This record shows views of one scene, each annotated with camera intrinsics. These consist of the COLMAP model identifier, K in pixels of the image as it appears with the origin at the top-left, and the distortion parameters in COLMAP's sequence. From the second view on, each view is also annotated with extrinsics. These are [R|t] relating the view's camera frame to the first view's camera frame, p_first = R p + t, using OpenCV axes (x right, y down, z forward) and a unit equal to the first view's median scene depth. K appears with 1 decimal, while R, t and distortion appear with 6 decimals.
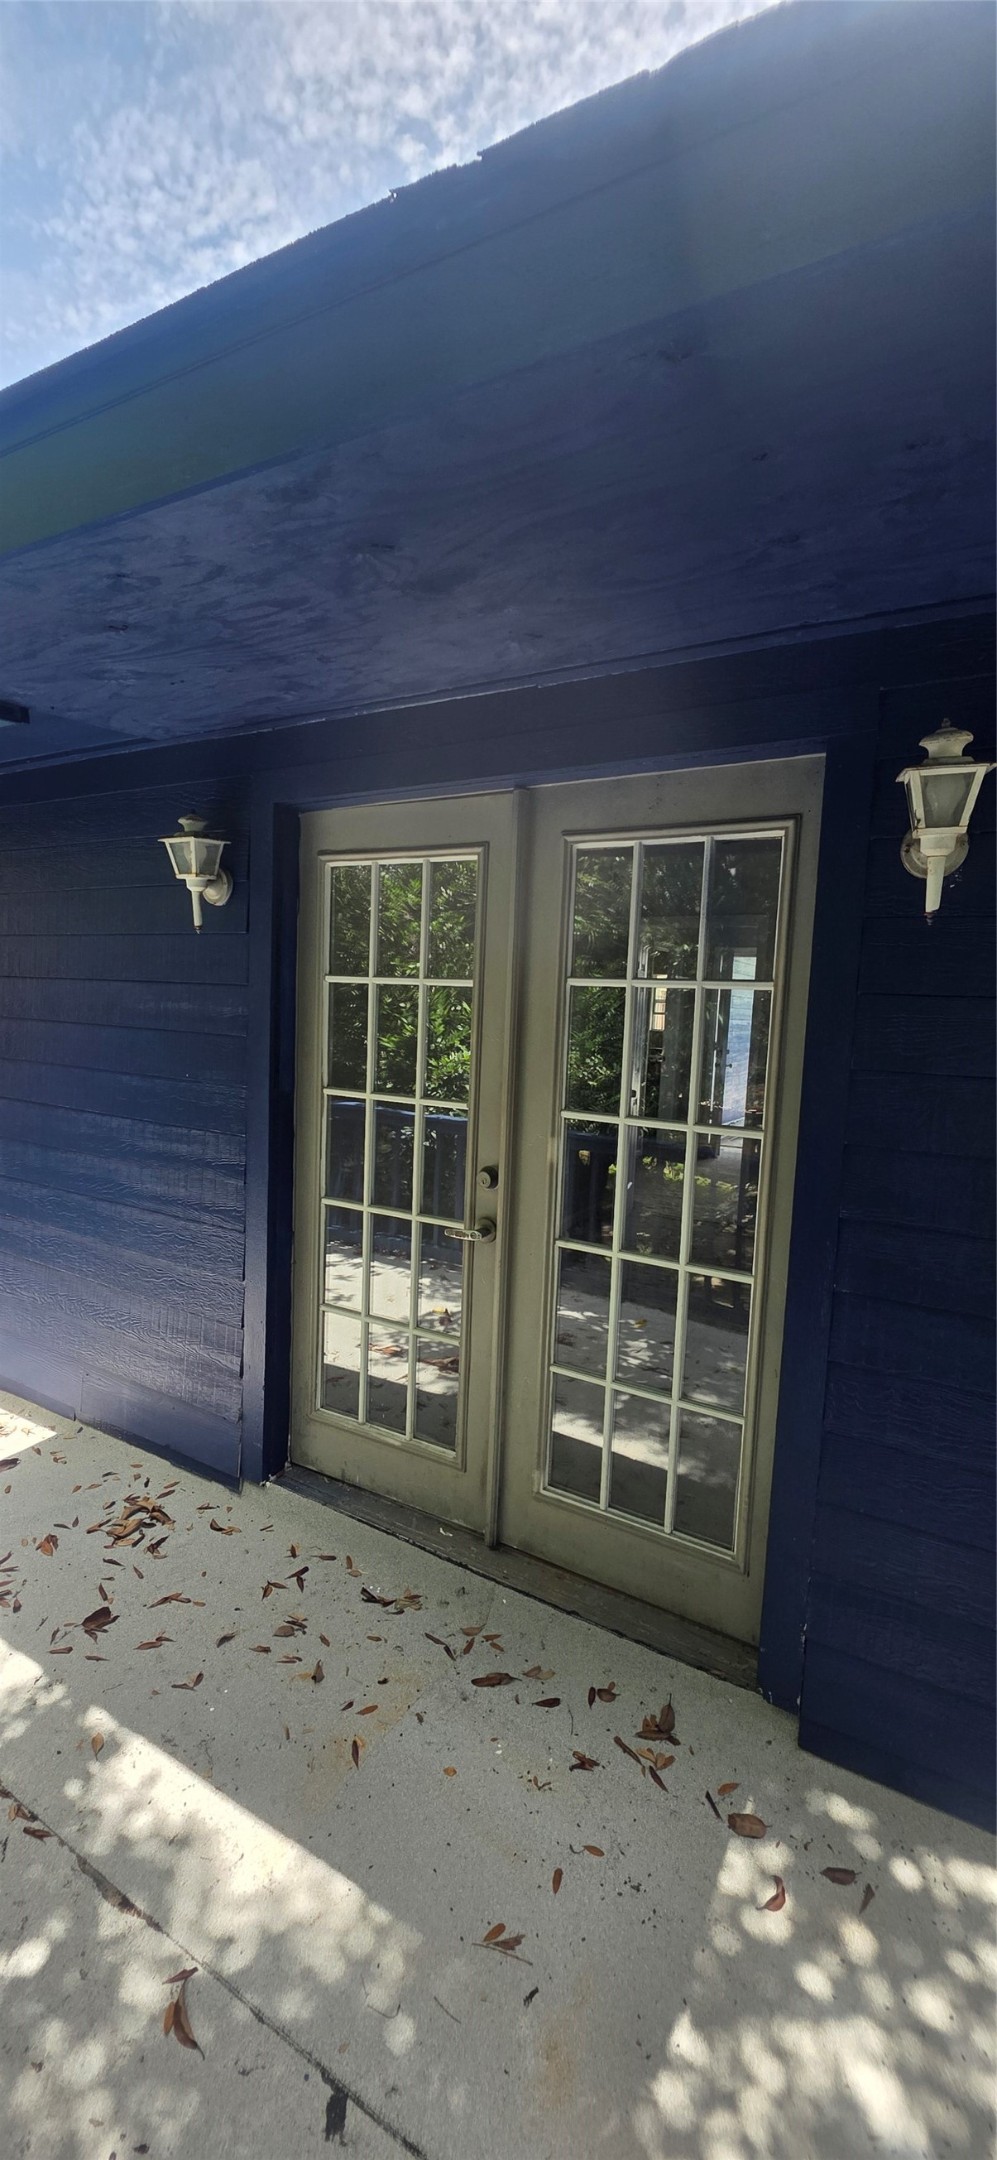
lens RADIAL K [[874.1, 0, 503.3], [0, 874.1, 1079.4], [0, 0, 1]] dist [-0.001267, 0.000005]
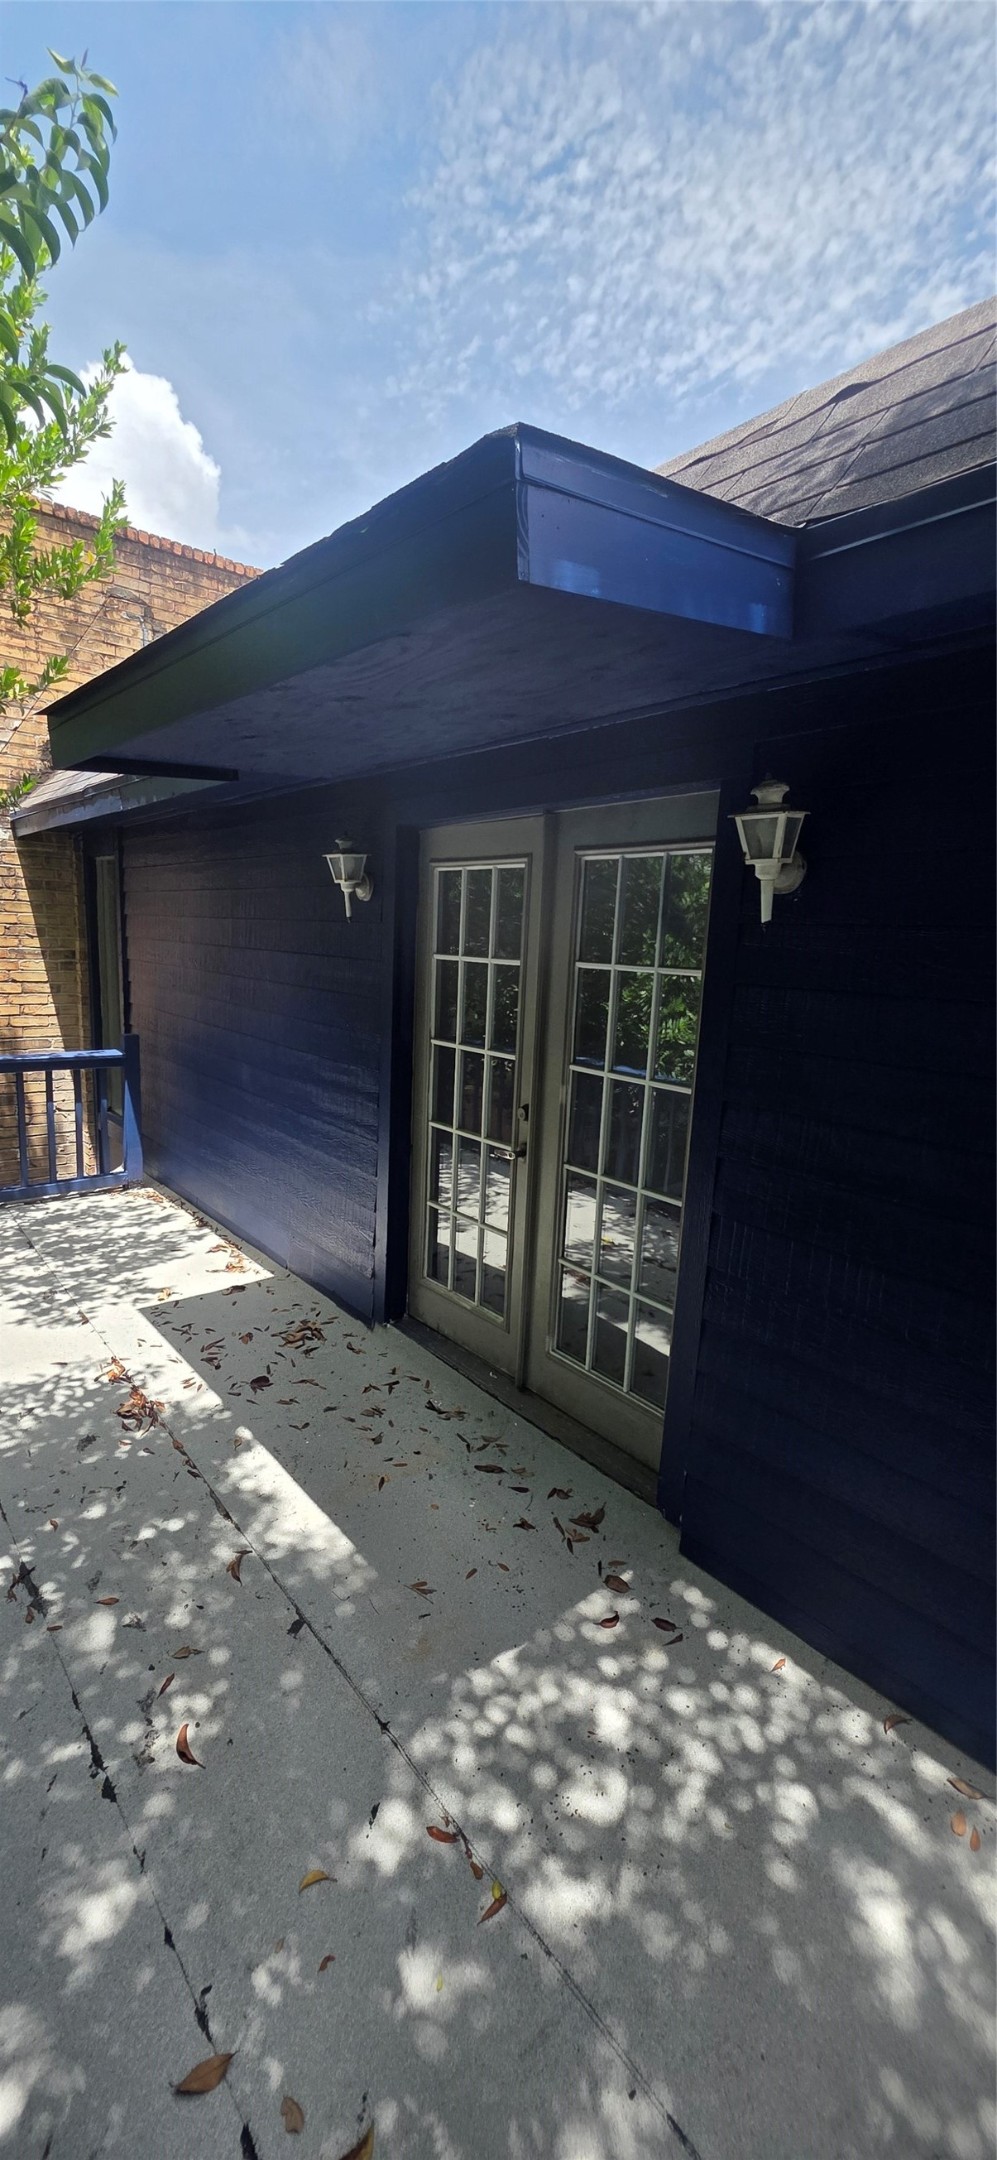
lens RADIAL K [[874.1, 0, 490.5], [0, 874.1, 1083.2], [0, 0, 1]] dist [-0.001267, 0.000005]
pose [[0.935194, 0.057640, -0.349414, 0.412257], [-0.034531, 0.996806, 0.072014, -0.026269], [0.352448, -0.055282, 0.934197, -0.253040]]
